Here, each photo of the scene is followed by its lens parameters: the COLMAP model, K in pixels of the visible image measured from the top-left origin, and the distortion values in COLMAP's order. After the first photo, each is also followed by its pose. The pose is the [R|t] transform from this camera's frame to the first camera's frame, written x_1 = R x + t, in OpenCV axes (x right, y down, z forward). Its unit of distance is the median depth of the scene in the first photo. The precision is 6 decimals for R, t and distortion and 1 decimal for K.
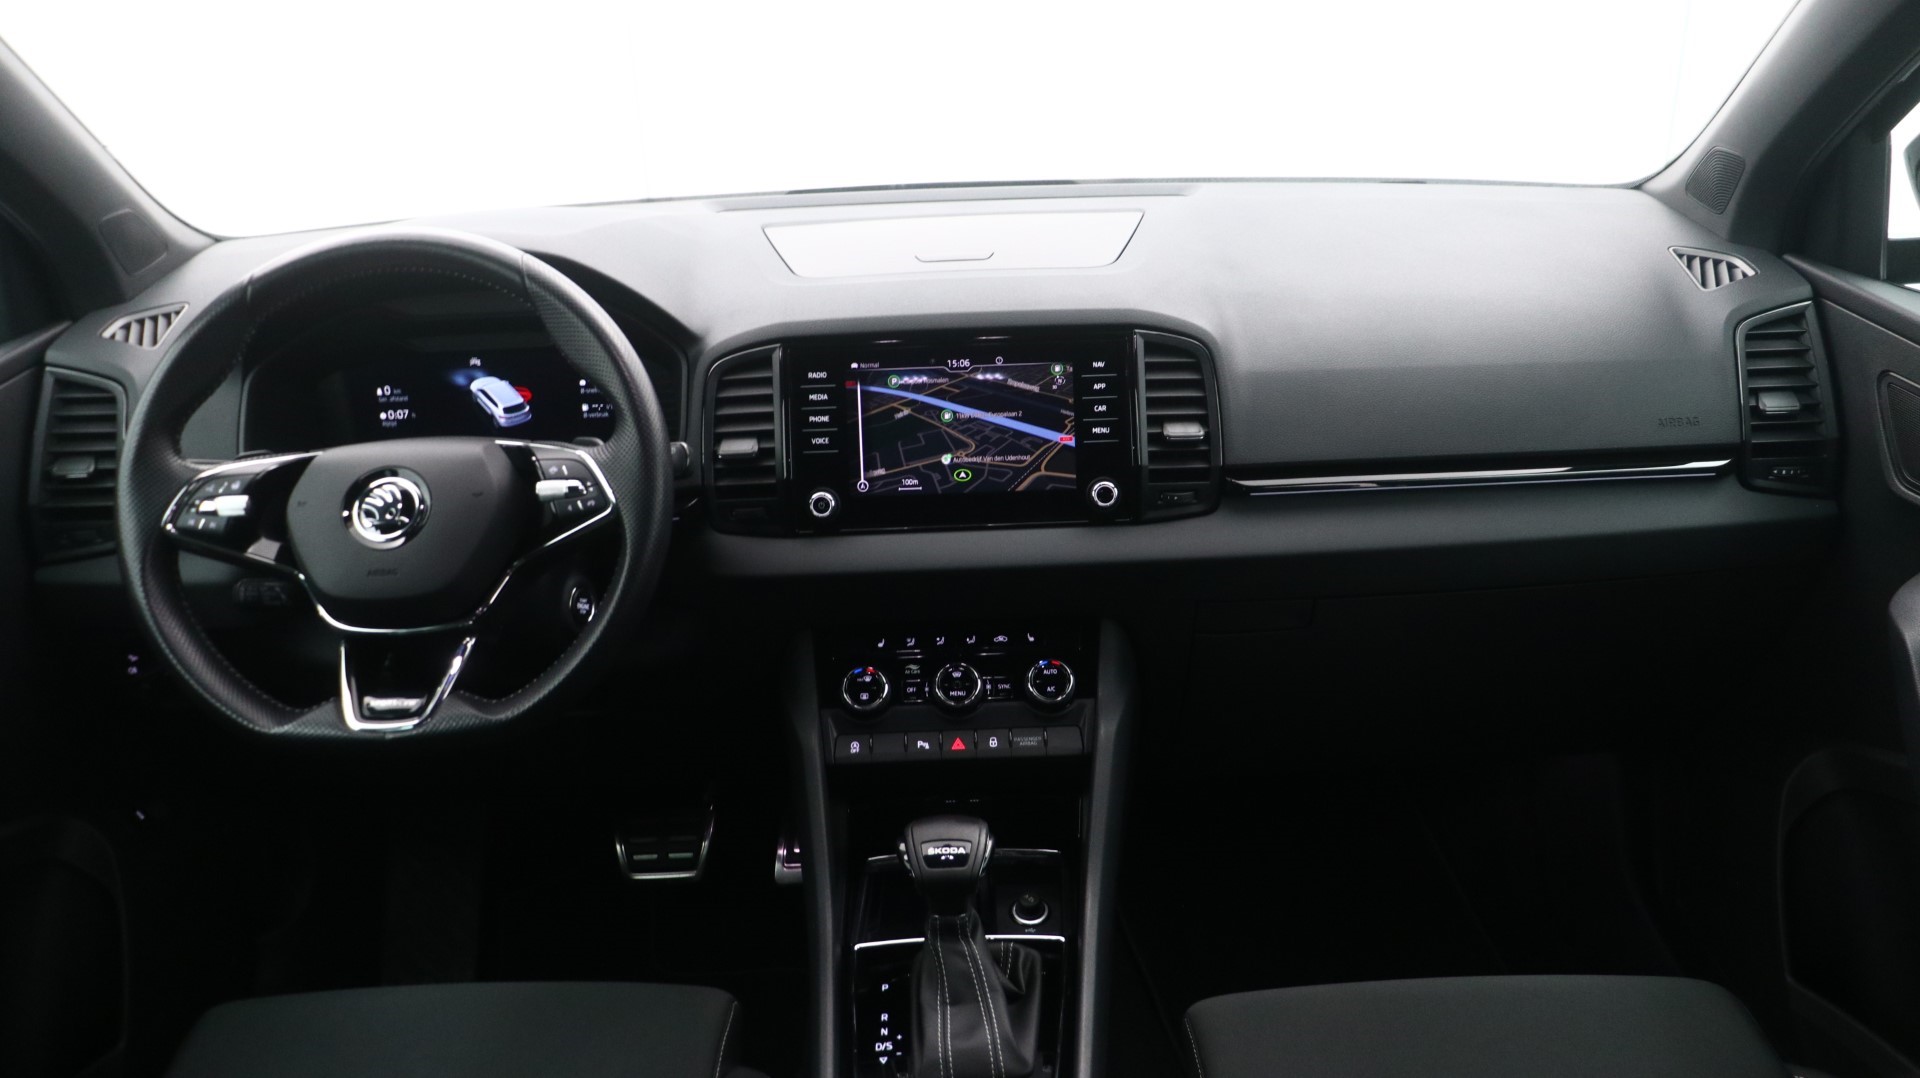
lens RADIAL K [[1596.3, 0, 960.0], [0, 1596.3, 539.0], [0, 0, 1]] dist [-0.018250, -0.007330]
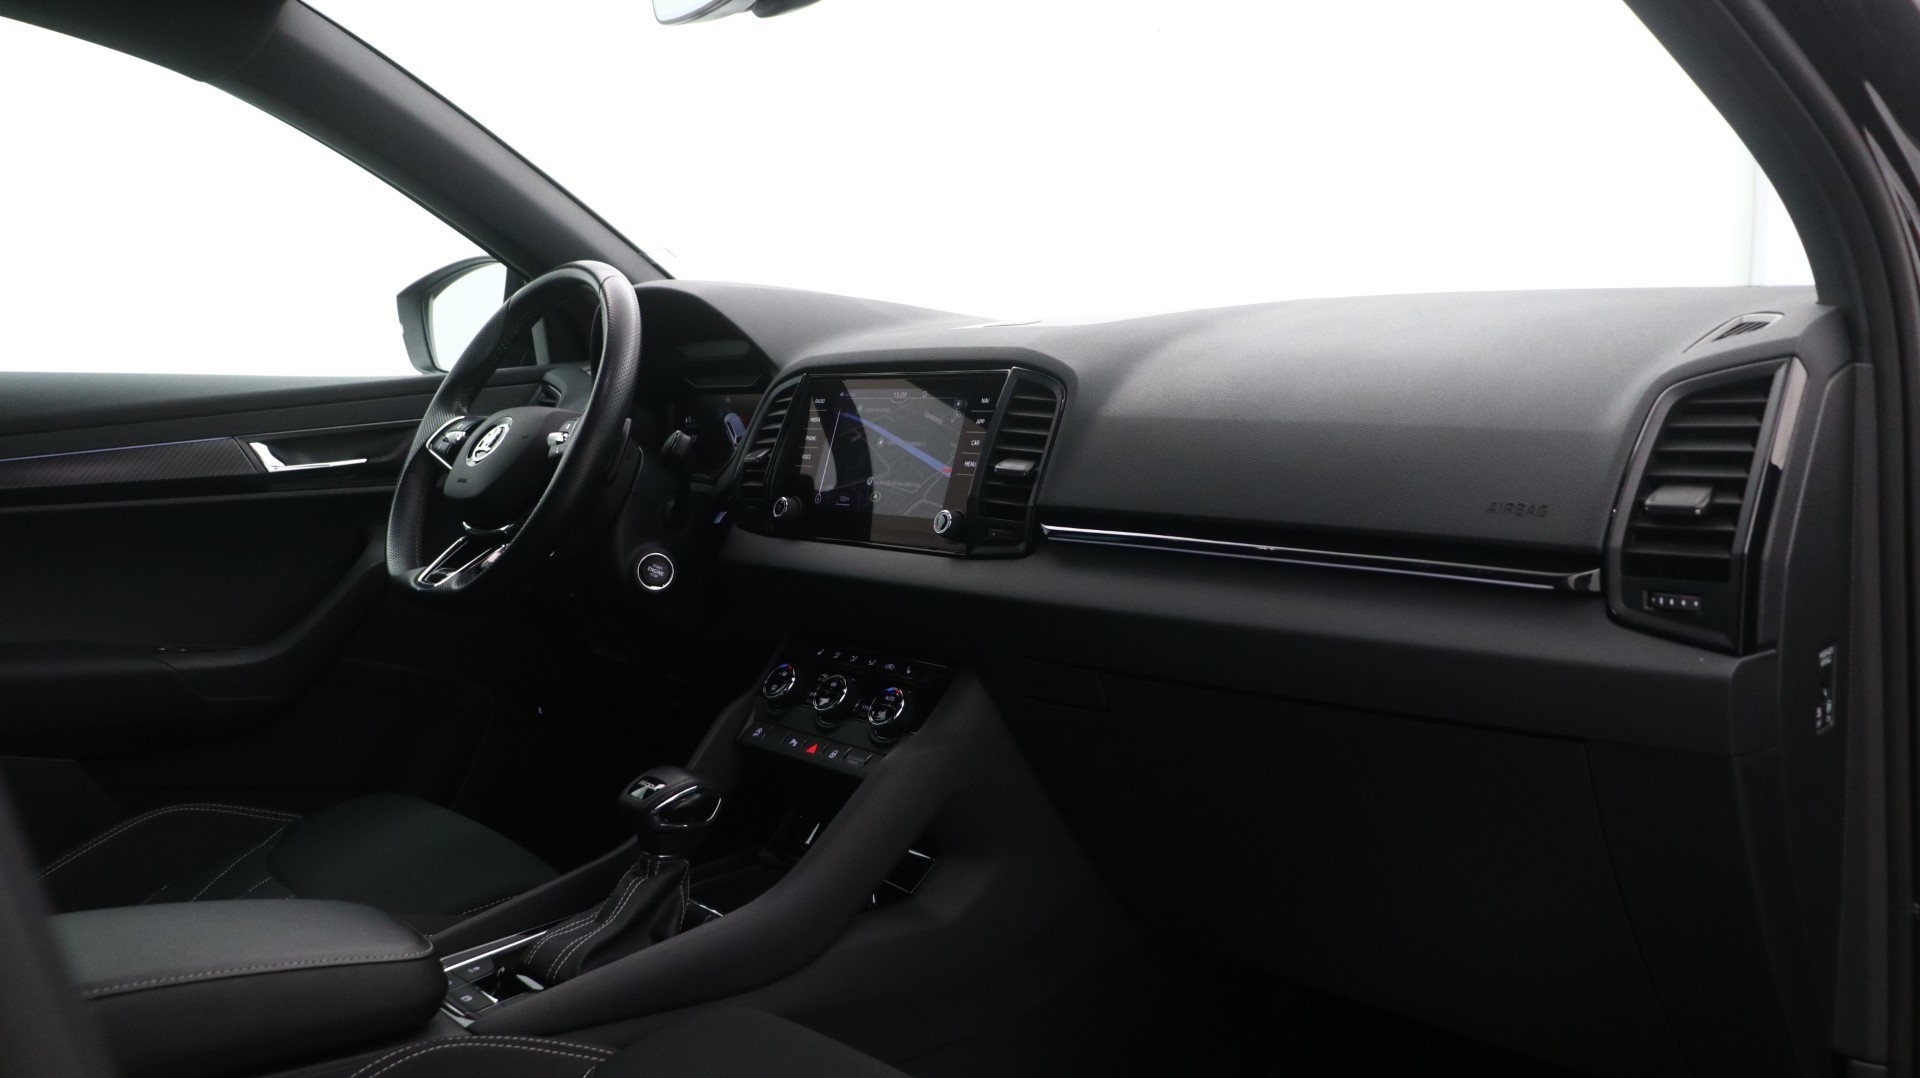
lens RADIAL K [[1596.3, 0, 960.0], [0, 1596.3, 539.0], [0, 0, 1]] dist [-0.018250, -0.007330]
pose [[0.644621, 0.099900, -0.757947, 0.840433], [-0.263993, 0.959528, -0.098053, 0.075625], [0.717475, 0.263300, 0.644905, 0.367058]]
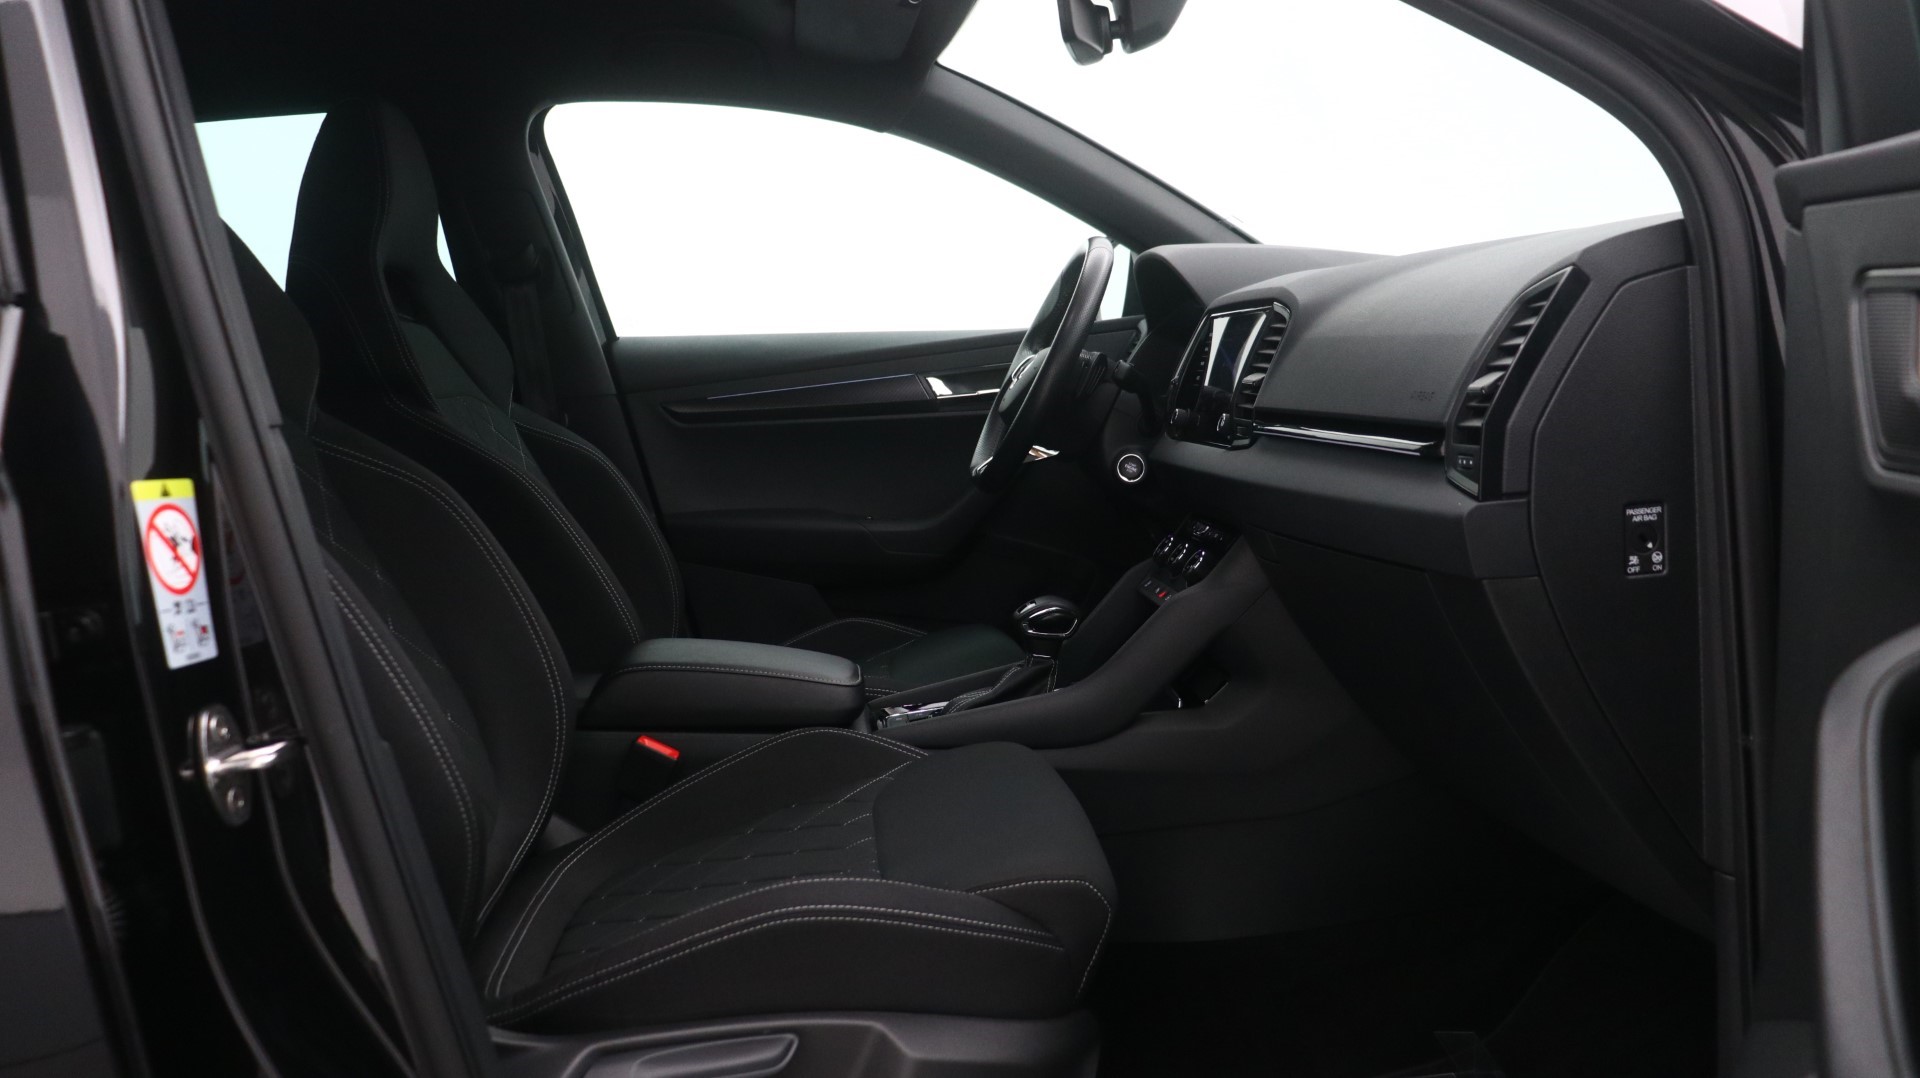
lens RADIAL K [[1596.3, 0, 960.0], [0, 1596.3, 539.0], [0, 0, 1]] dist [-0.018250, -0.007330]
pose [[0.064302, 0.136585, -0.988539, 1.368100], [-0.295643, 0.948728, 0.111854, -0.018046], [0.953132, 0.285062, 0.101385, 0.676994]]
